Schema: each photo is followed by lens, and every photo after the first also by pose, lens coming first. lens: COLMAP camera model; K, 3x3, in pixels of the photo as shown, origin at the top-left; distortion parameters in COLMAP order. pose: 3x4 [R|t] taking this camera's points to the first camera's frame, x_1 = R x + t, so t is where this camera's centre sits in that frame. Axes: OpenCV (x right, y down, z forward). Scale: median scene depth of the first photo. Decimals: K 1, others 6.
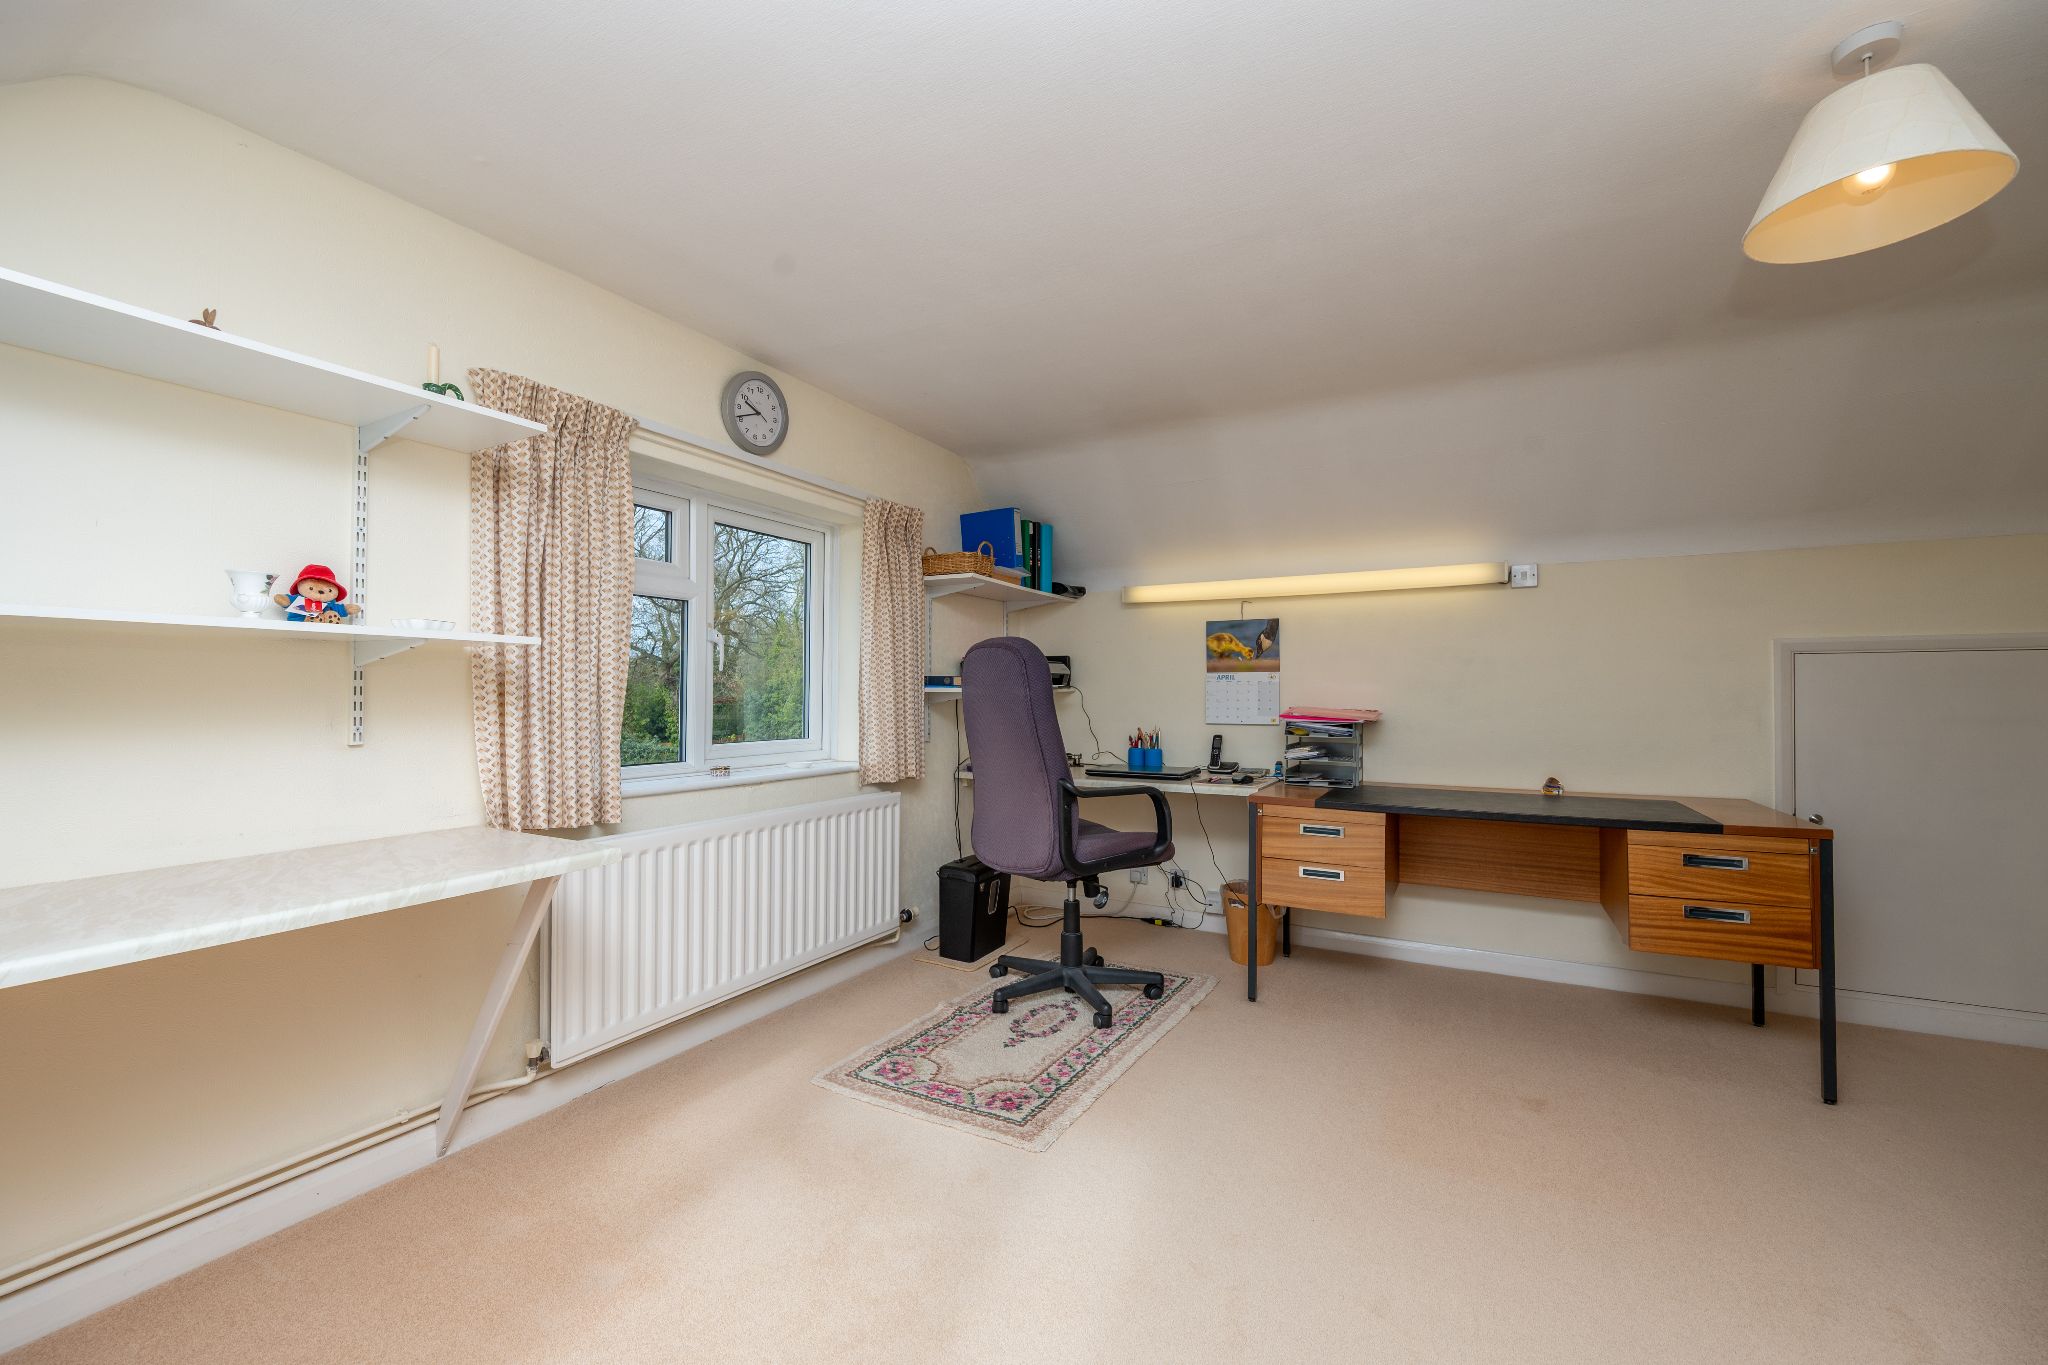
lens RADIAL K [[819.6, 0, 1028.1], [0, 819.6, 685.3], [0, 0, 1]] dist [-0.008504, 0.001714]
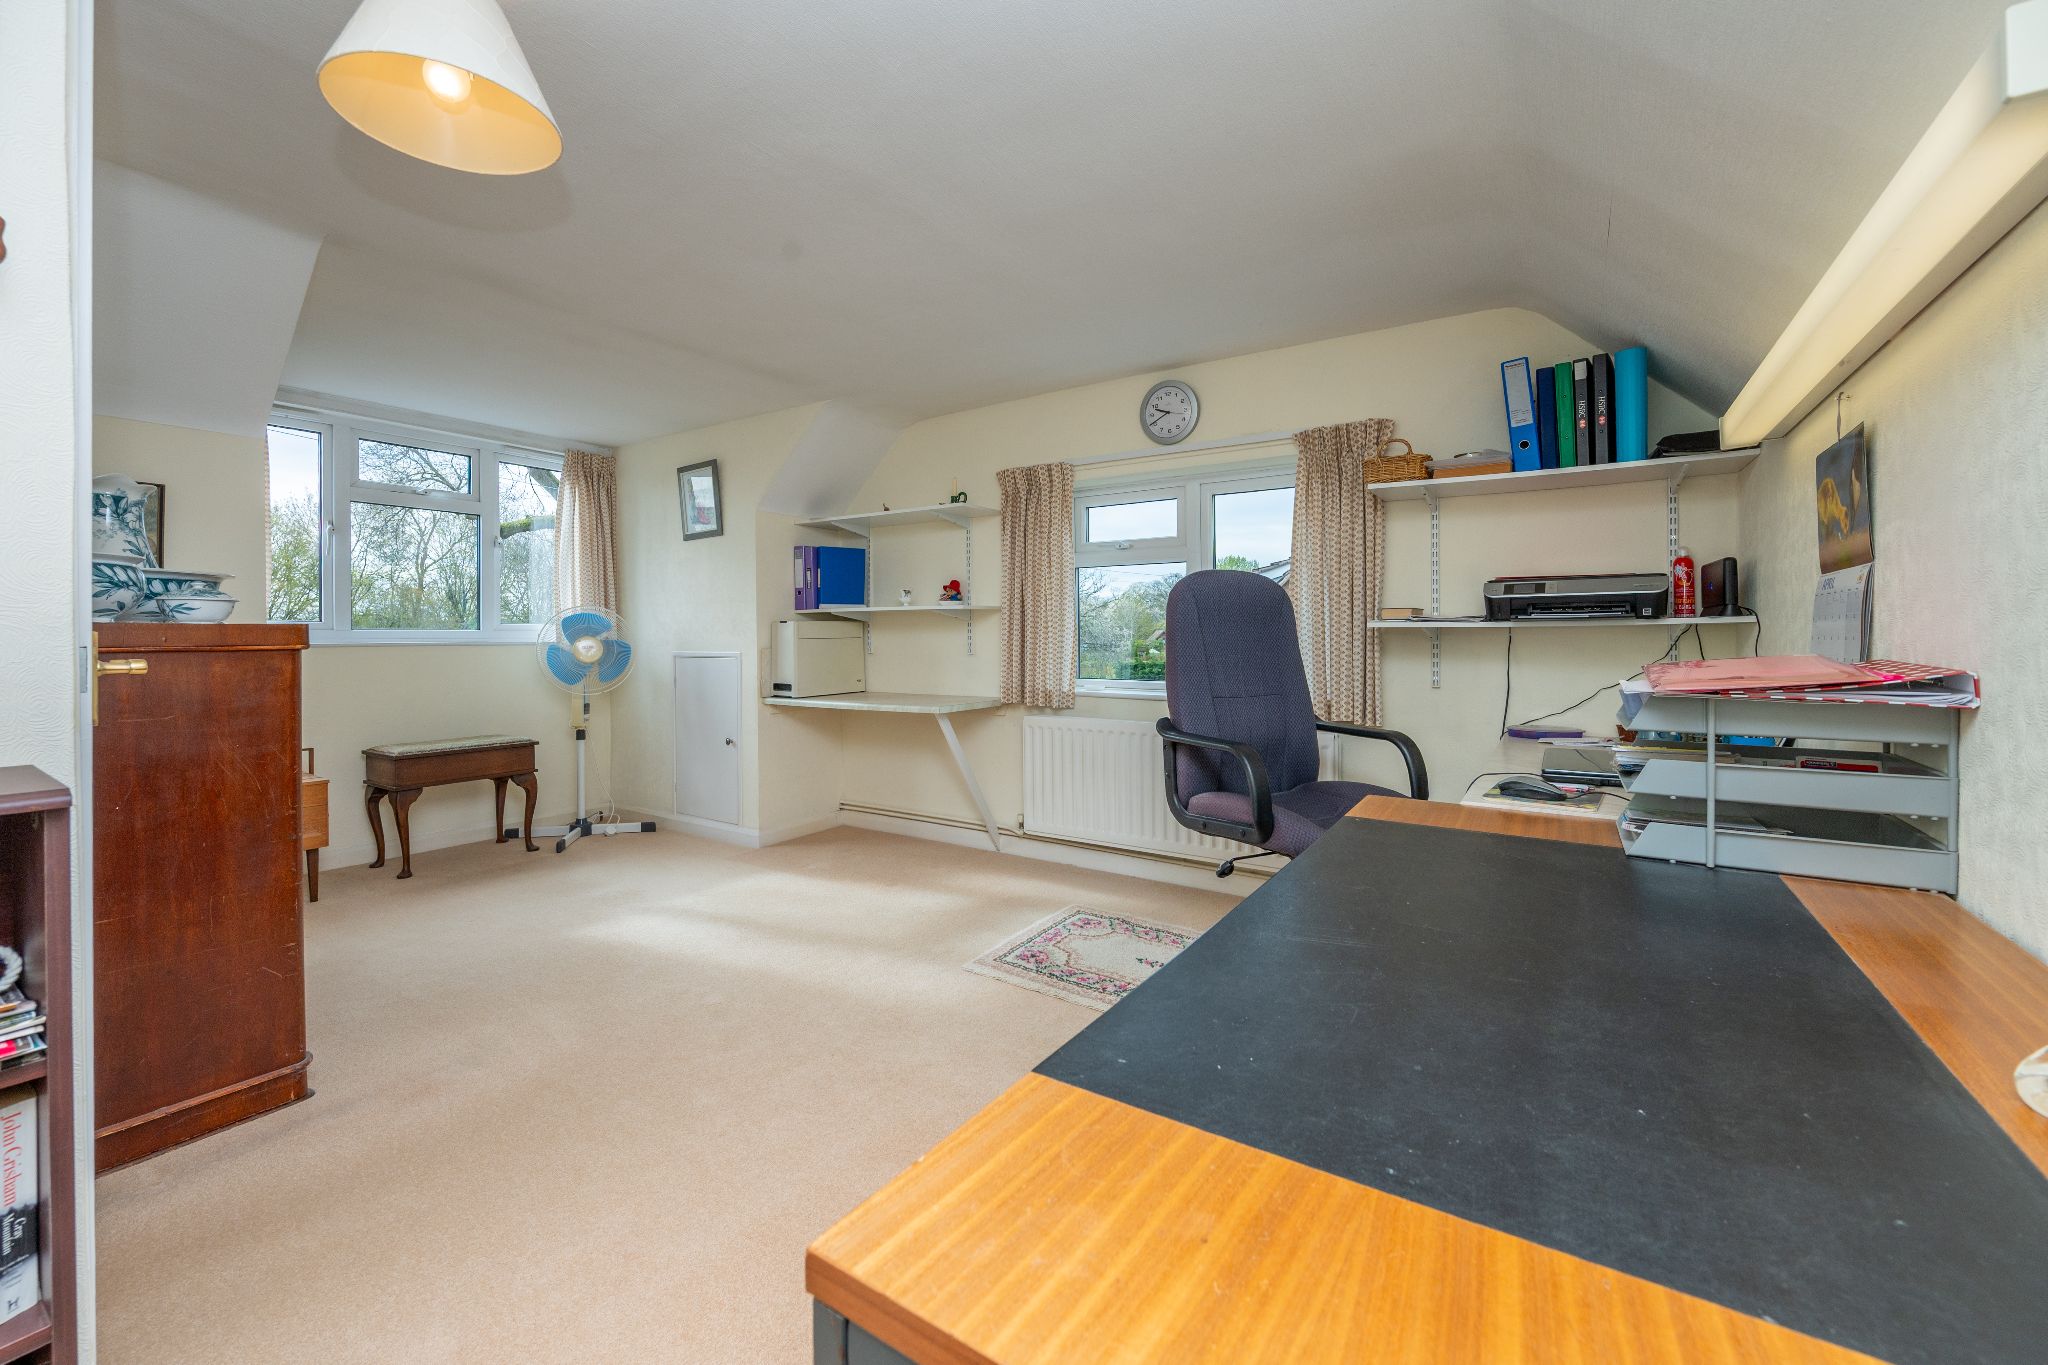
lens RADIAL K [[819.6, 0, 1013.3], [0, 819.6, 635.7], [0, 0, 1]] dist [-0.008504, 0.001714]
pose [[-0.102586, 0.005484, -0.994709, 0.941174], [0.018084, 0.999830, 0.003647, 0.008504], [0.994560, -0.017614, -0.102668, 0.850803]]
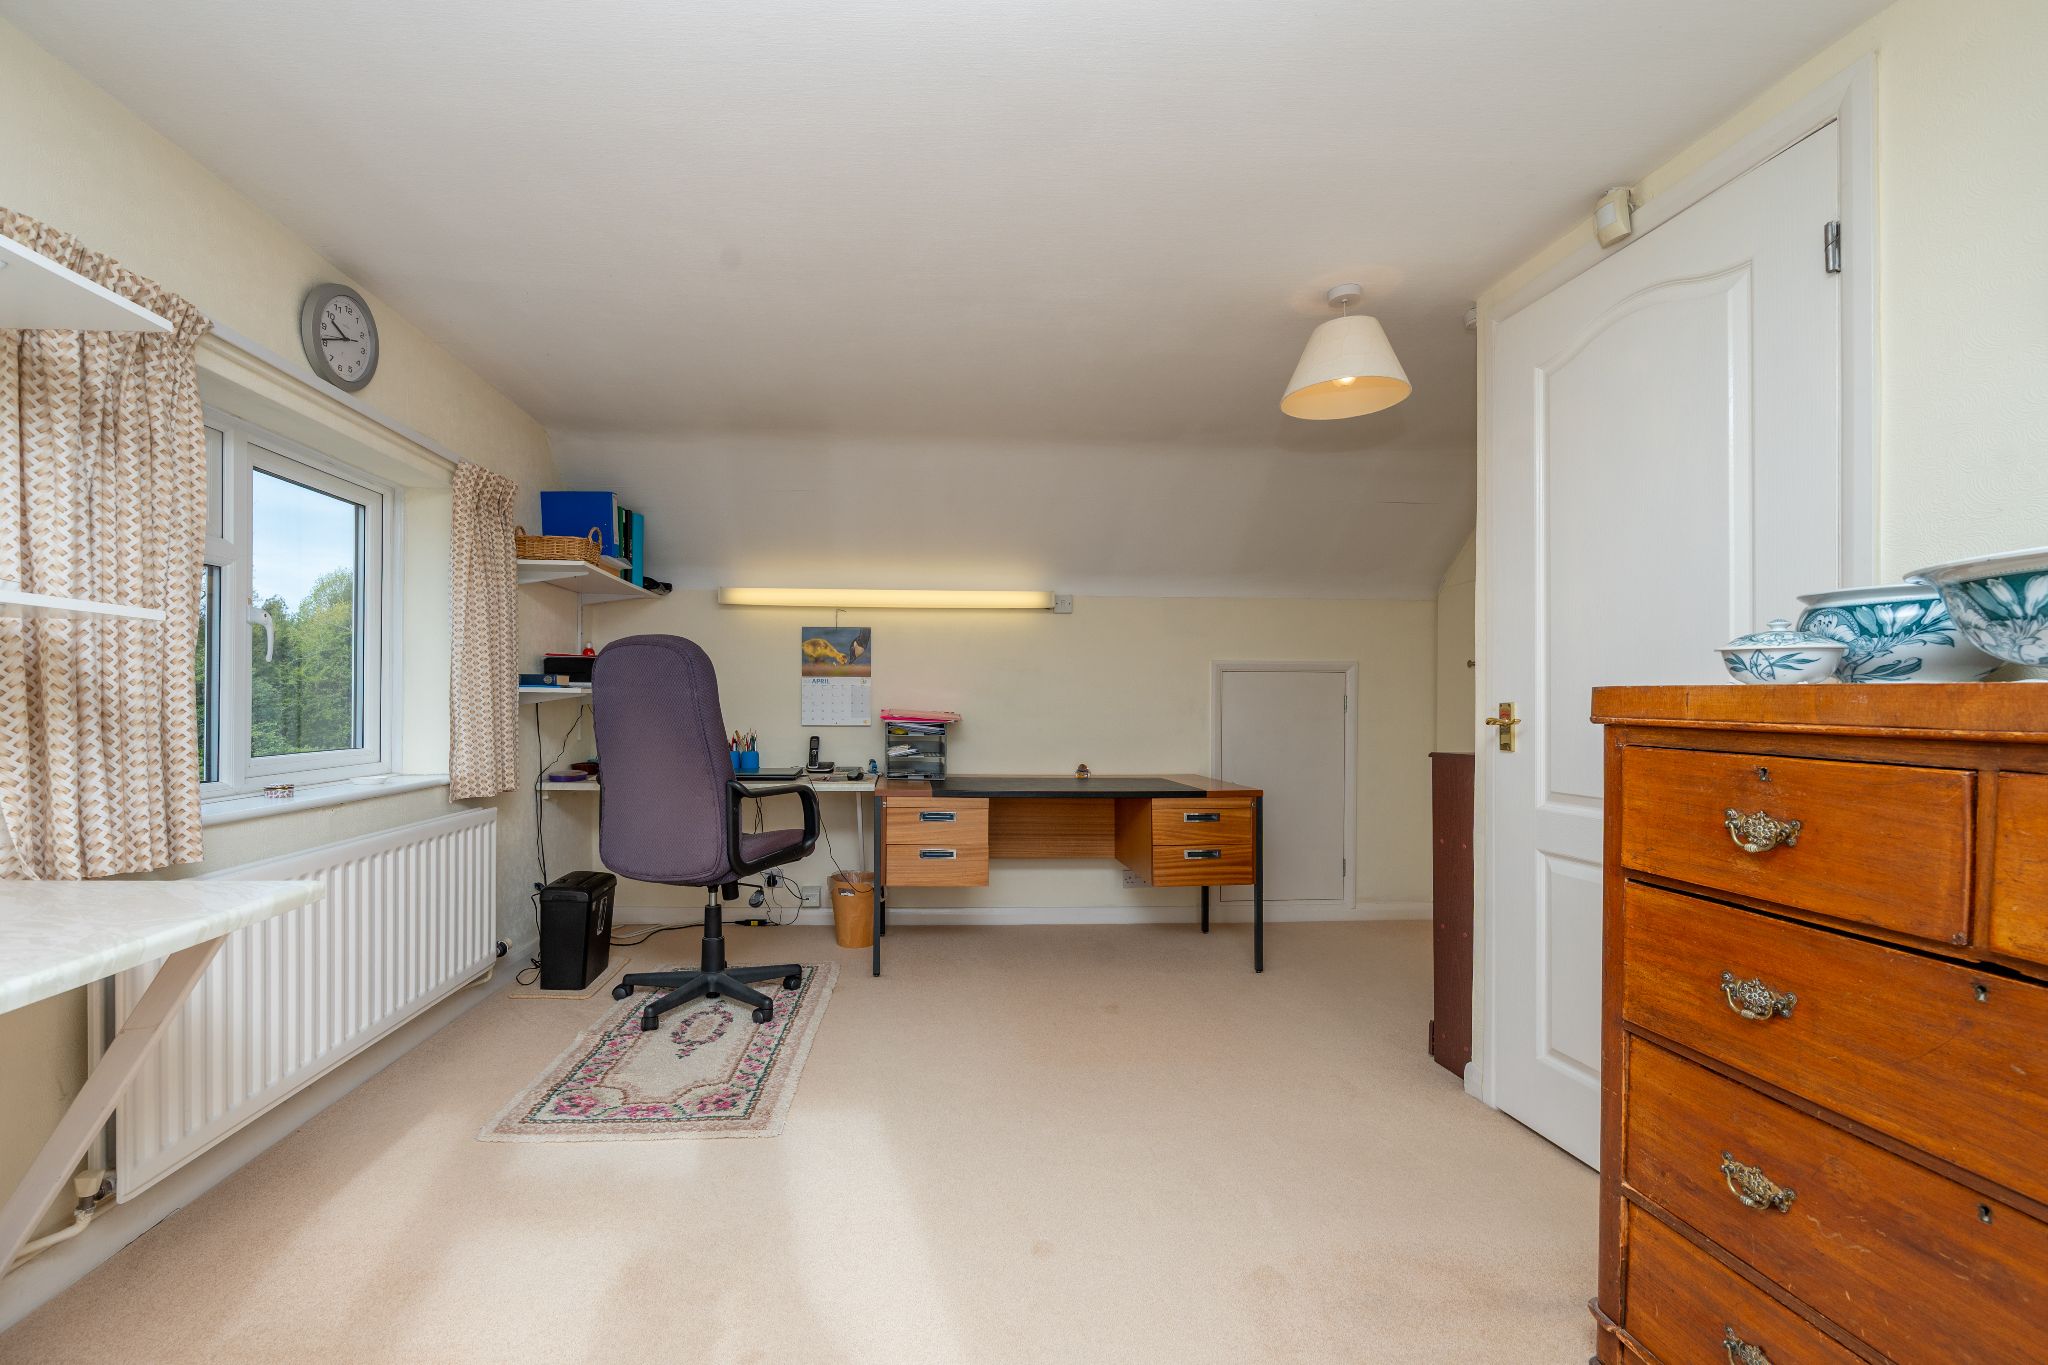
lens RADIAL K [[819.6, 0, 995.9], [0, 819.6, 703.5], [0, 0, 1]] dist [-0.008504, 0.001714]
pose [[0.848694, 0.002335, 0.528880, -0.204258], [-0.011023, 0.999851, 0.013275, 0.004168], [-0.528770, -0.017096, 0.848593, -0.011845]]
